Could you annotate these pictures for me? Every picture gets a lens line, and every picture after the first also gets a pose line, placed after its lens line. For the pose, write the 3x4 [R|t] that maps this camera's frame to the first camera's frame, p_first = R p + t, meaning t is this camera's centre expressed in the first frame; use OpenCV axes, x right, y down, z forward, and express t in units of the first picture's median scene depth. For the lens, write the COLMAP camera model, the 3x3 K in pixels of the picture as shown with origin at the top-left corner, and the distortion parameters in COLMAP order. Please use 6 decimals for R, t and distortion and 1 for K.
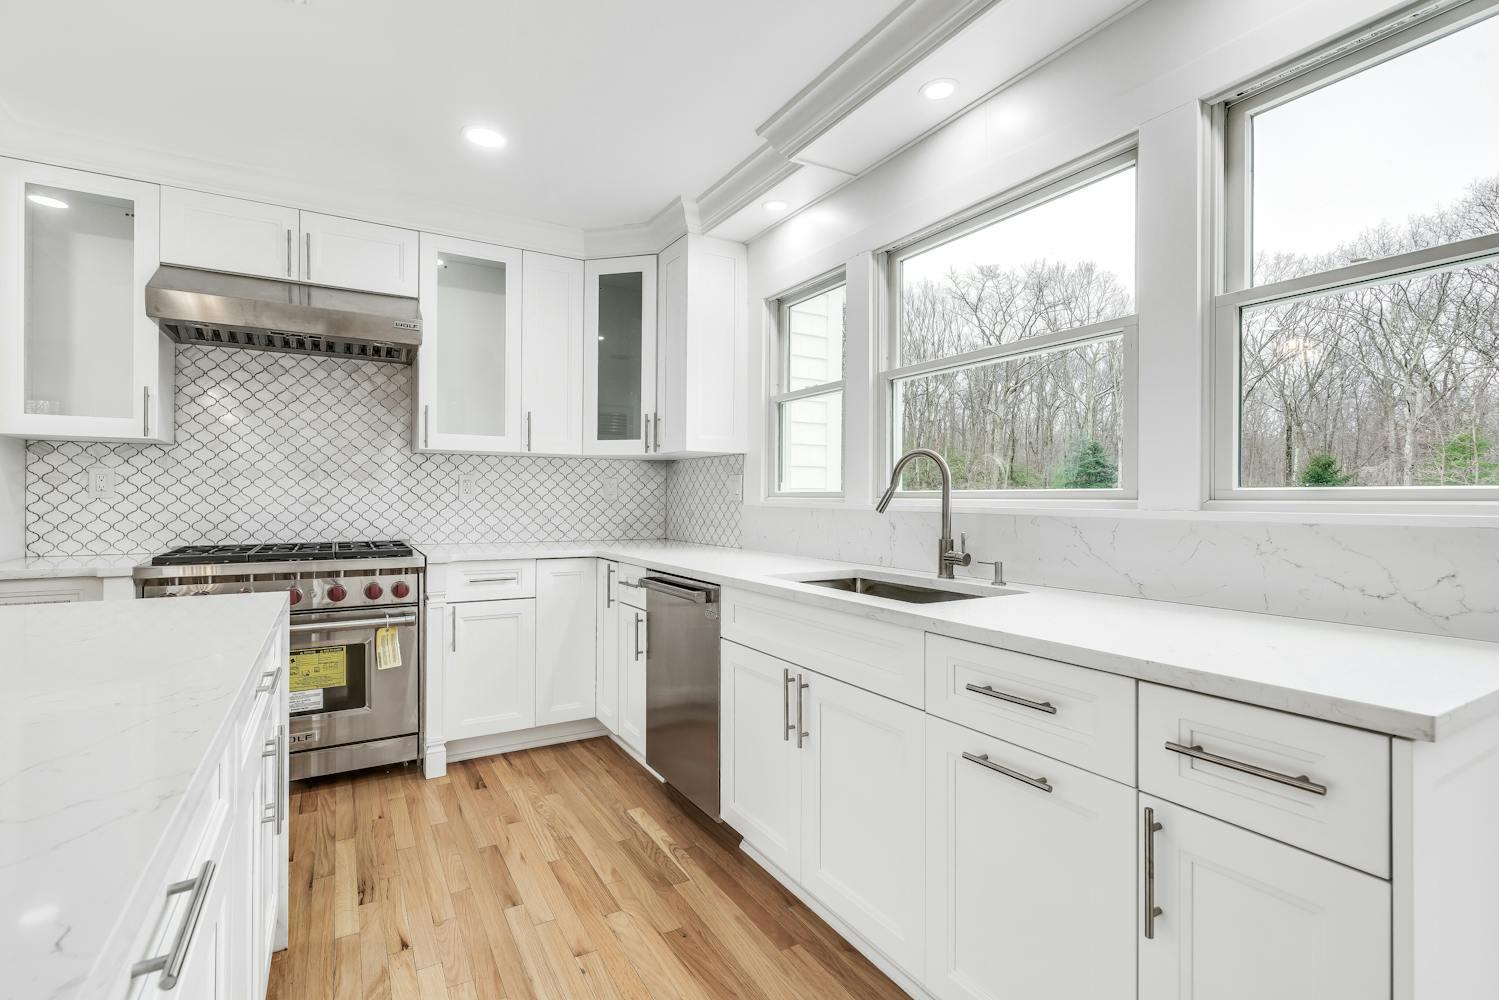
lens RADIAL K [[714.9, 0, 741.3], [0, 714.9, 500.6], [0, 0, 1]] dist [0.001999, 0.000839]
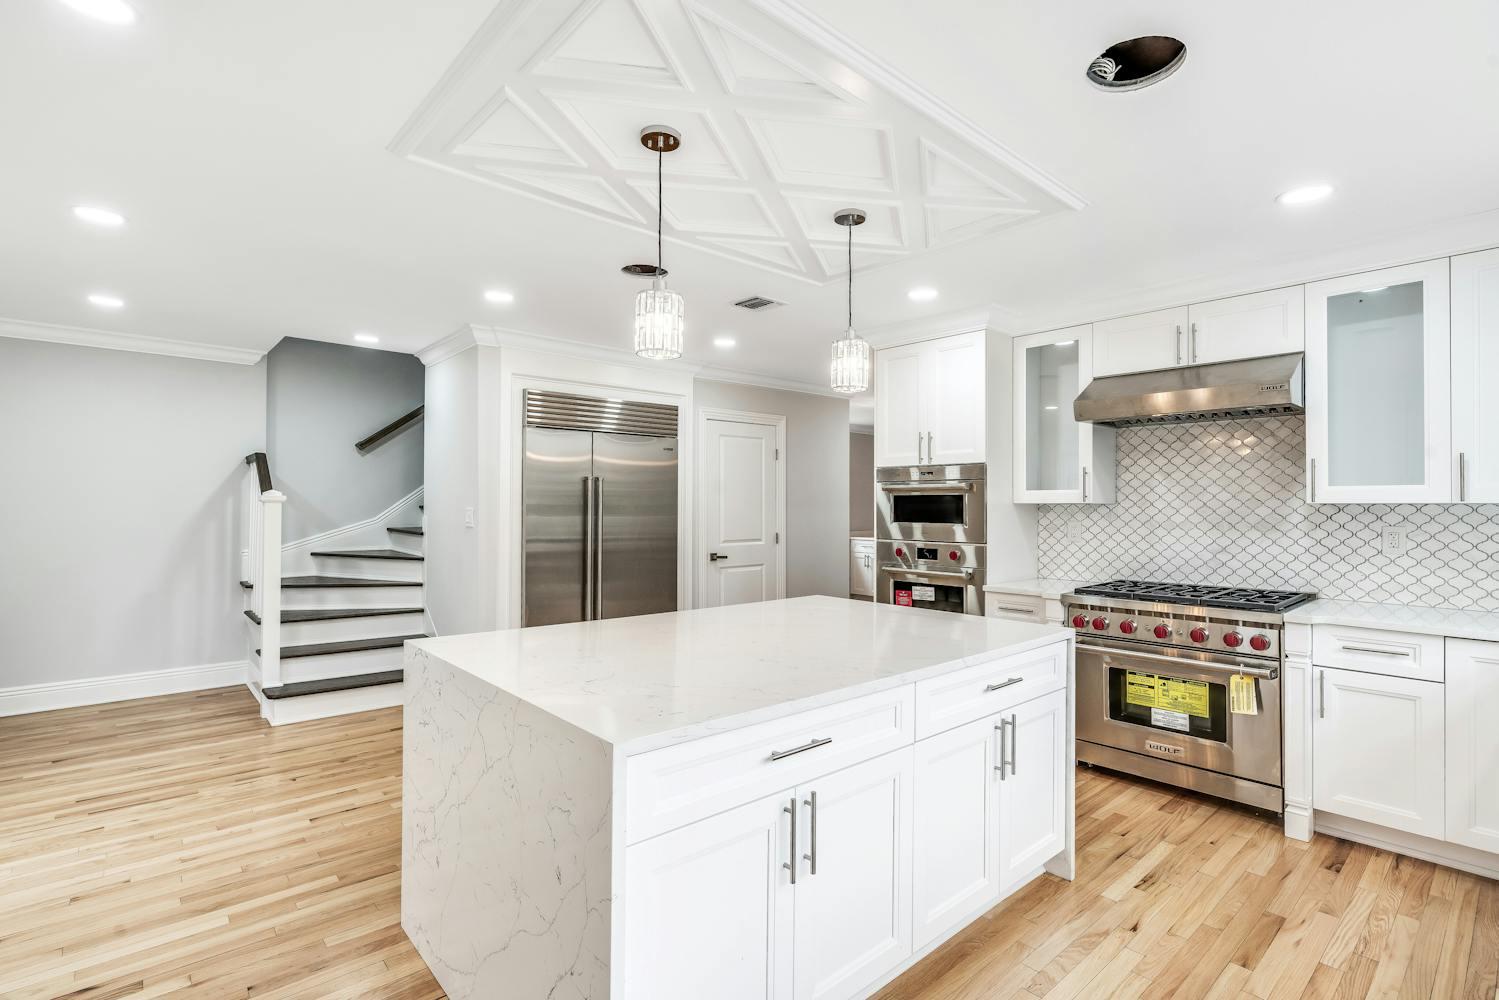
lens RADIAL K [[714.9, 0, 758.7], [0, 714.9, 499.5], [0, 0, 1]] dist [0.001999, 0.000839]
pose [[0.207276, -0.009610, -0.978235, 0.390904], [-0.004822, 0.999930, -0.010845, -0.068601], [0.978271, 0.006965, 0.207215, 0.061392]]
